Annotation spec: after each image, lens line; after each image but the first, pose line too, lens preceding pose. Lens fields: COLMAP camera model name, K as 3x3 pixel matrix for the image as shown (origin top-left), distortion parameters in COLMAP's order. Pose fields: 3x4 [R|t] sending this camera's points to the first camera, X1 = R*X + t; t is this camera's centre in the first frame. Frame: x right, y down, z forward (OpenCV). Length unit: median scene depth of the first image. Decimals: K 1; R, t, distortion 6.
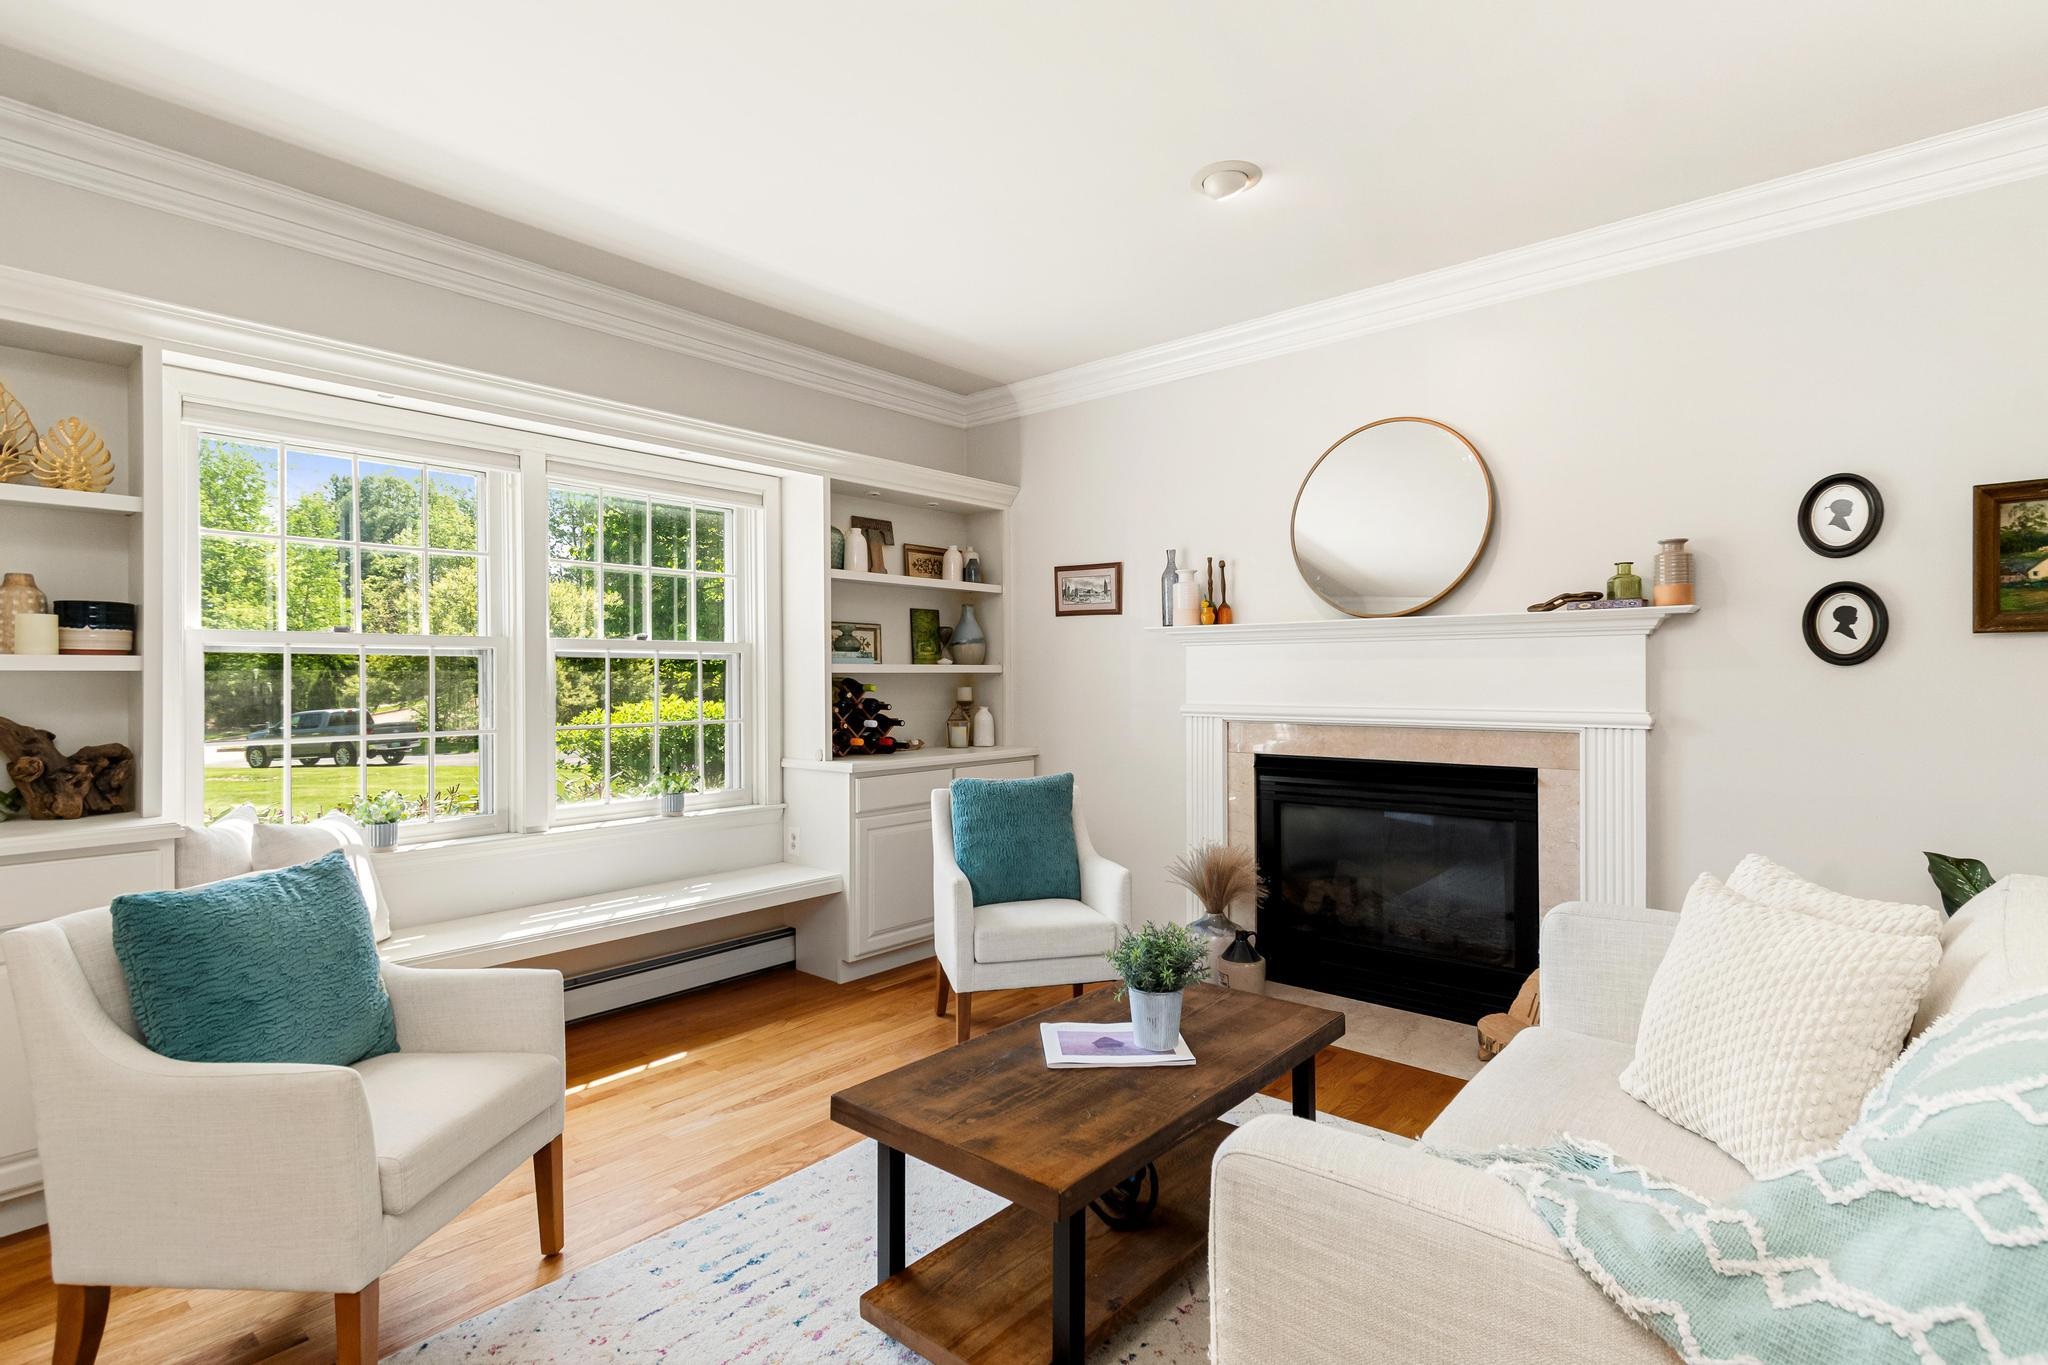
lens RADIAL K [[990.2, 0, 1032.6], [0, 990.2, 699.5], [0, 0, 1]] dist [0.013955, -0.000570]
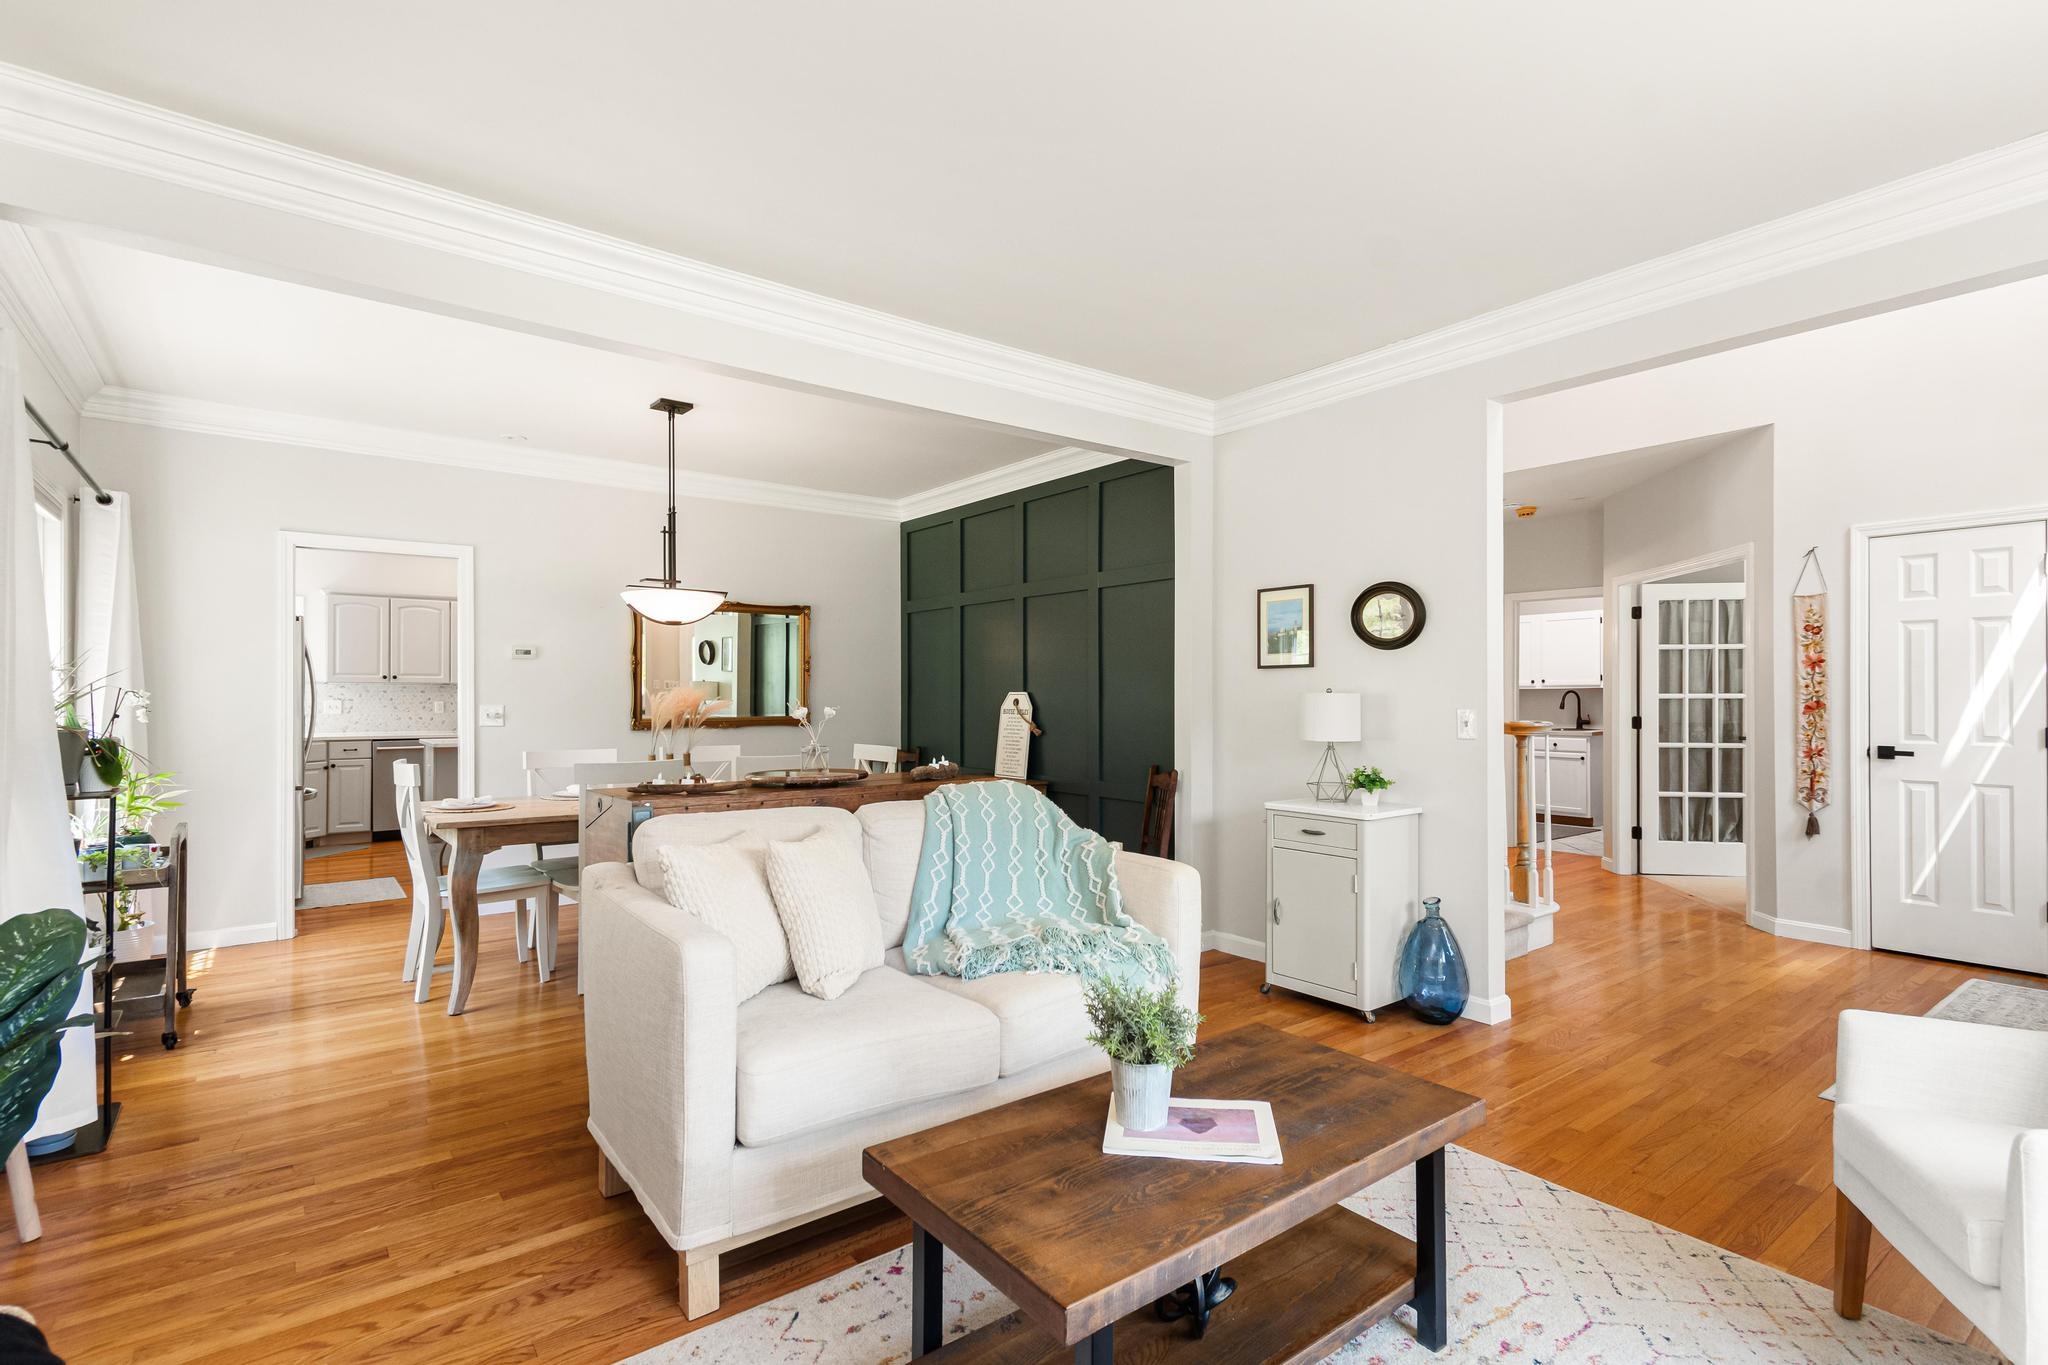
lens RADIAL K [[971.3, 0, 1024.0], [0, 971.3, 682.5], [0, 0, 1]] dist [0.016279, -0.000236]
pose [[-0.977513, 0.004487, 0.210826, 0.025649], [0.006410, 0.999944, 0.008442, -0.023582], [-0.210776, 0.009604, -0.977487, 1.073243]]
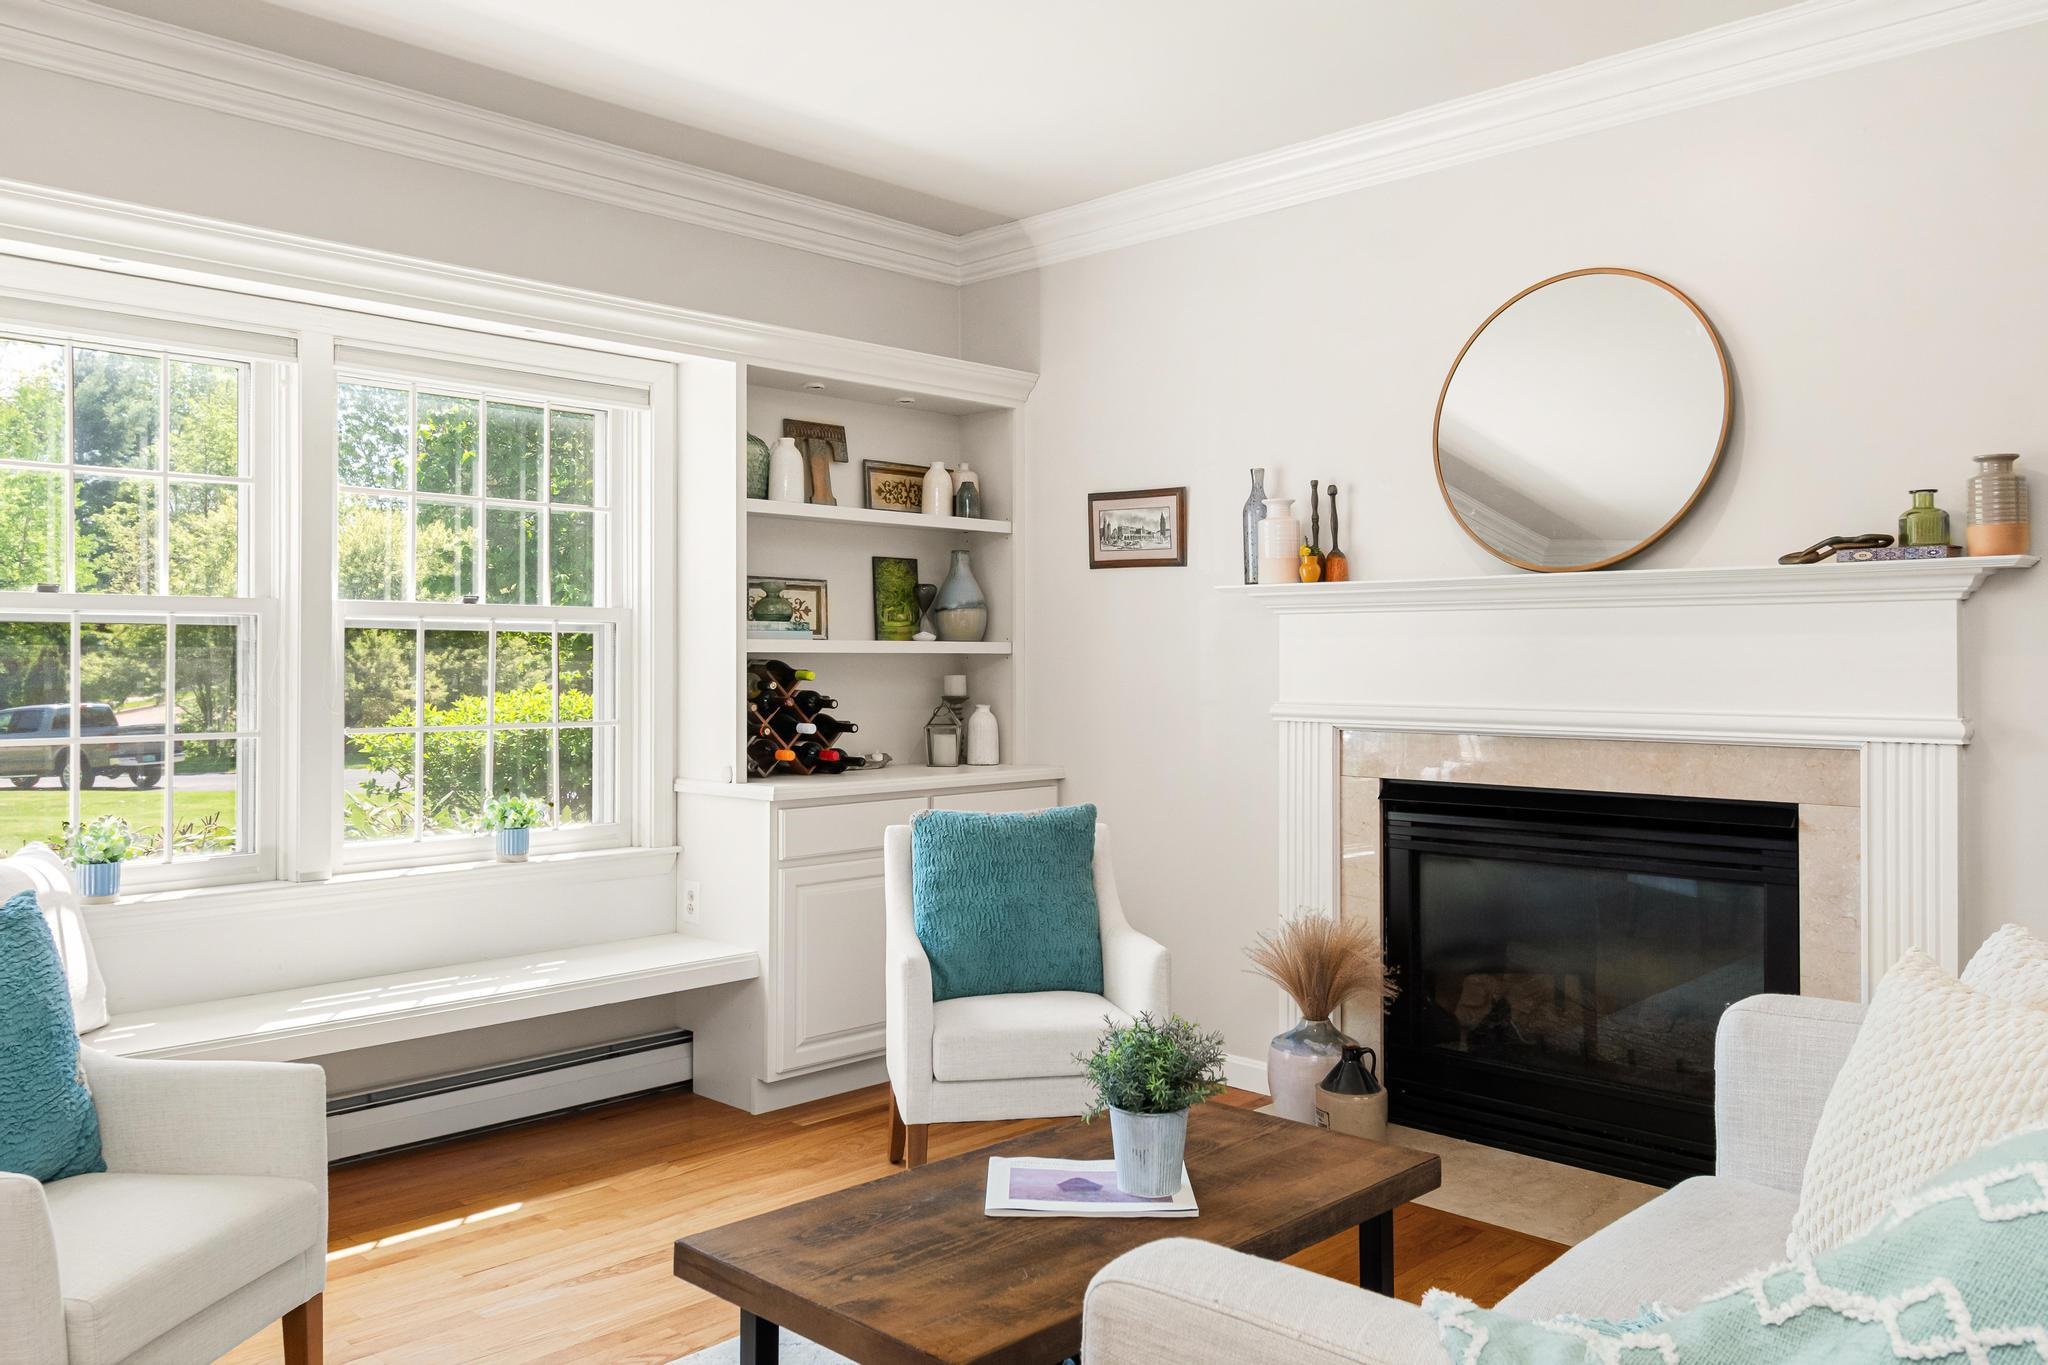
lens RADIAL K [[1571.8, 0, 1024.0], [0, 1571.8, 682.5], [0, 0, 1]] dist [0.007799, 0.006096]
pose [[0.997913, 0.005851, -0.064313, 0.061562], [-0.006412, 0.999943, -0.008515, 0.001592], [0.064259, 0.008909, 0.997893, -0.063097]]
